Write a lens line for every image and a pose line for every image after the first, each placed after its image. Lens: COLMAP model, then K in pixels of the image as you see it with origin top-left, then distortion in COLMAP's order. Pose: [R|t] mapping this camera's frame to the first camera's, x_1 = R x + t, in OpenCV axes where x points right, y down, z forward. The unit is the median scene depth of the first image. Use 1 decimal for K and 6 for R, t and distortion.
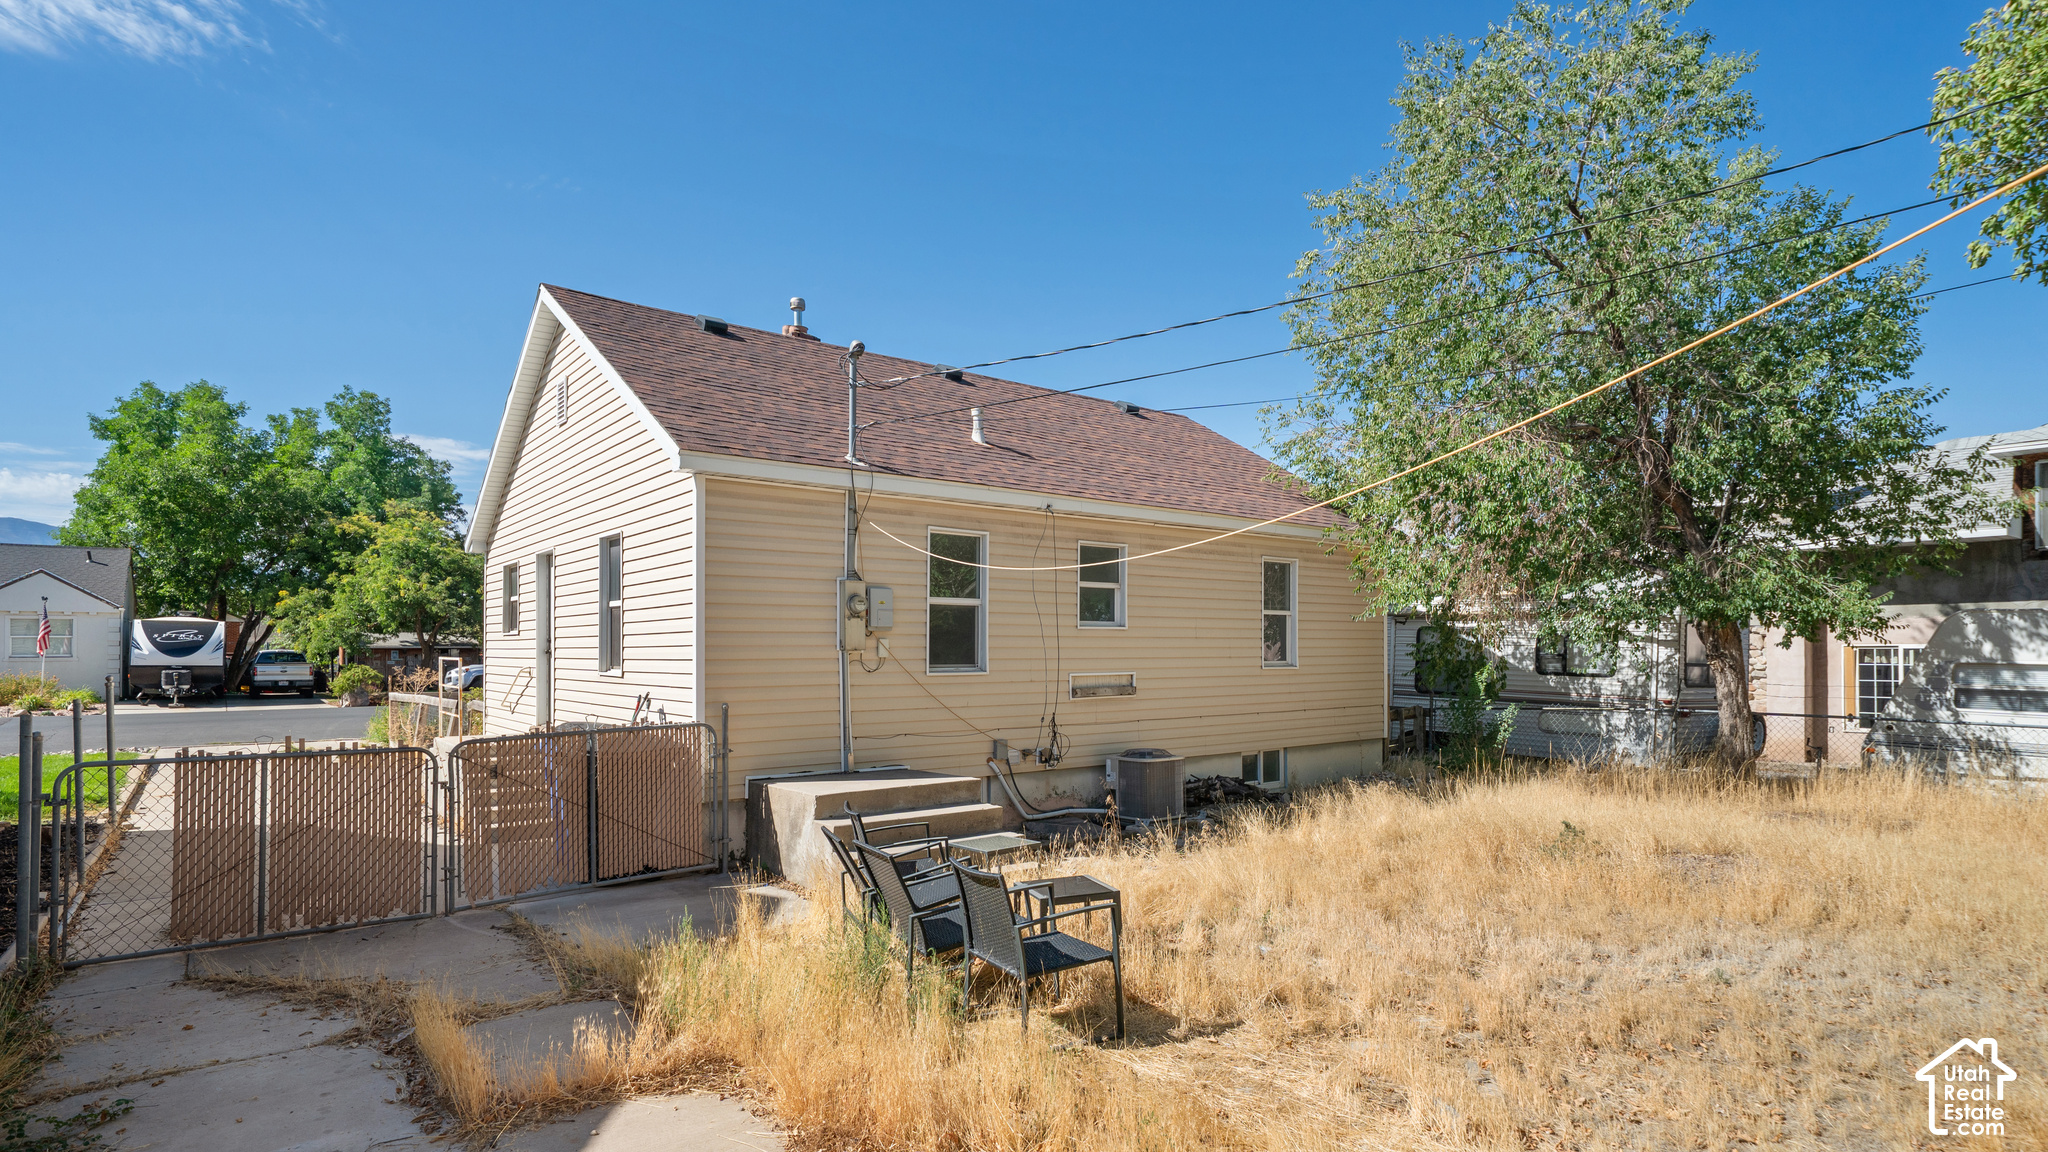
lens RADIAL K [[986.1, 0, 1024.8], [0, 986.1, 635.1], [0, 0, 1]] dist [-0.002489, -0.000345]
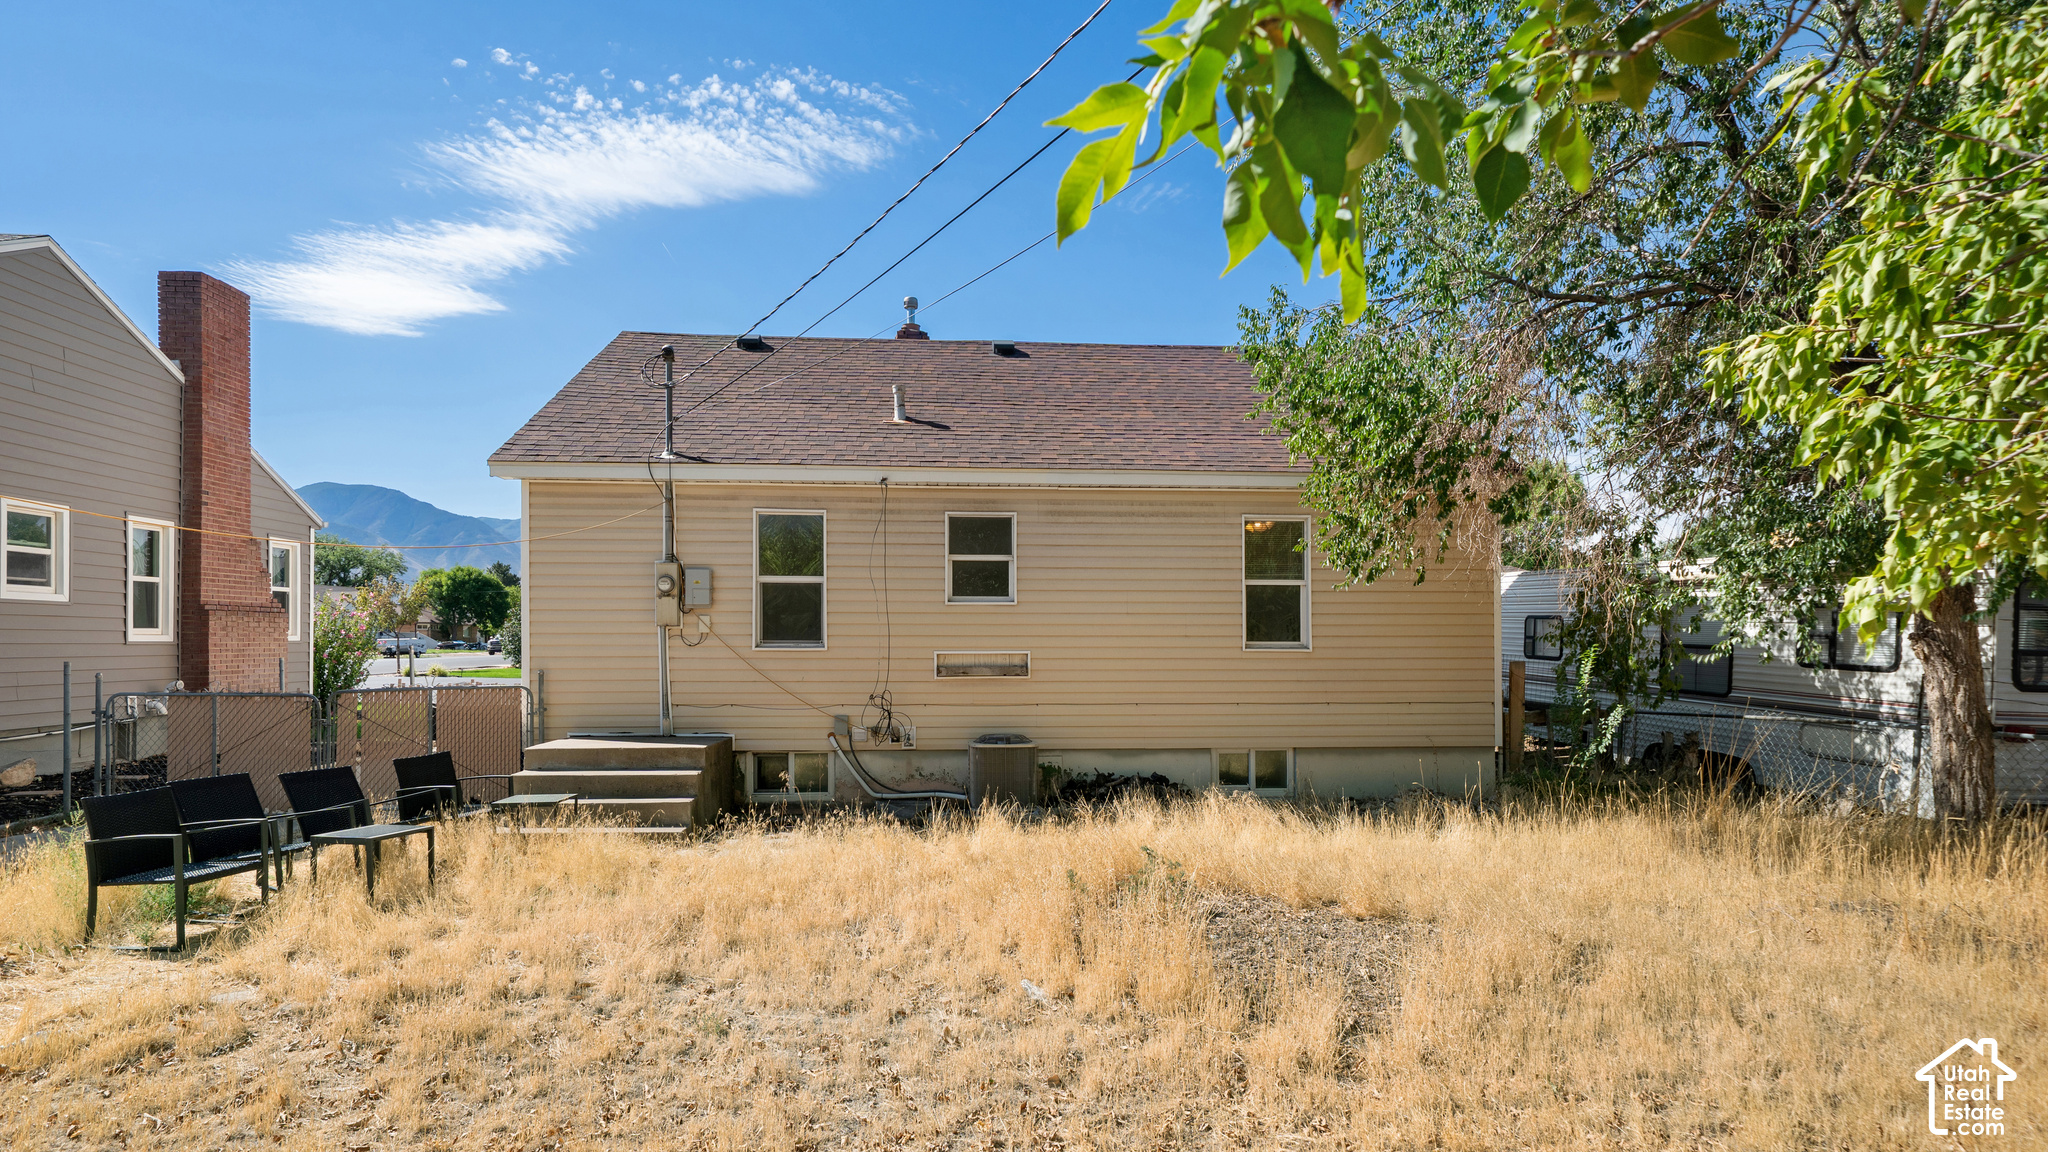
lens RADIAL K [[1038.8, 0, 1031.0], [0, 1038.8, 635.8], [0, 0, 1]] dist [0.036107, 0.000016]
pose [[0.826684, -0.001416, -0.562664, 0.690796], [0.005846, 0.999964, 0.006073, 0.018261], [0.562636, -0.008310, 0.826663, 0.217023]]
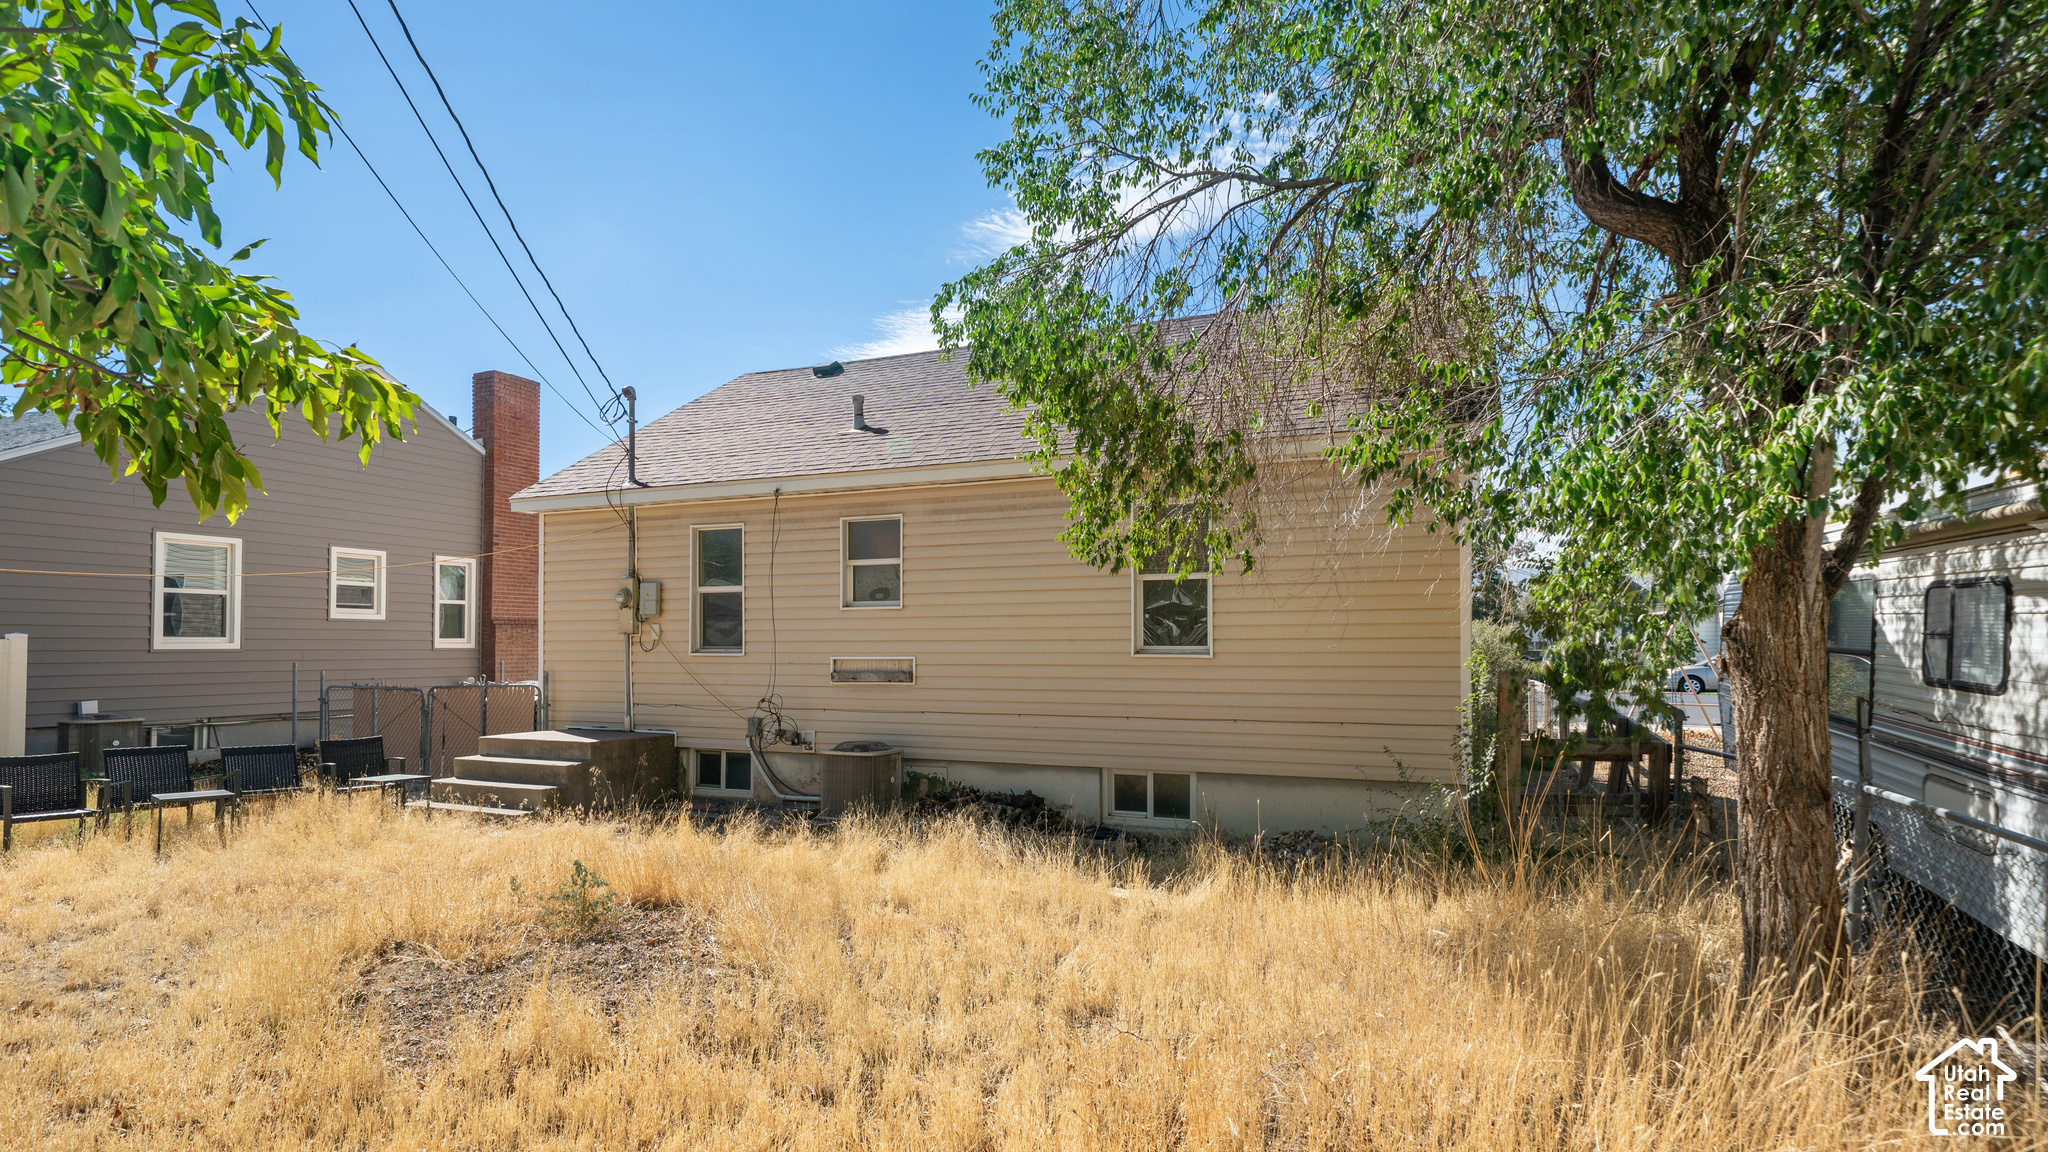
lens RADIAL K [[1038.8, 0, 1031.0], [0, 1038.8, 635.8], [0, 0, 1]] dist [0.036107, 0.000016]
pose [[0.465959, -0.009077, -0.884760, 1.035193], [0.013272, 0.999907, -0.003268, 0.024324], [0.884707, -0.010220, 0.466036, 0.697825]]
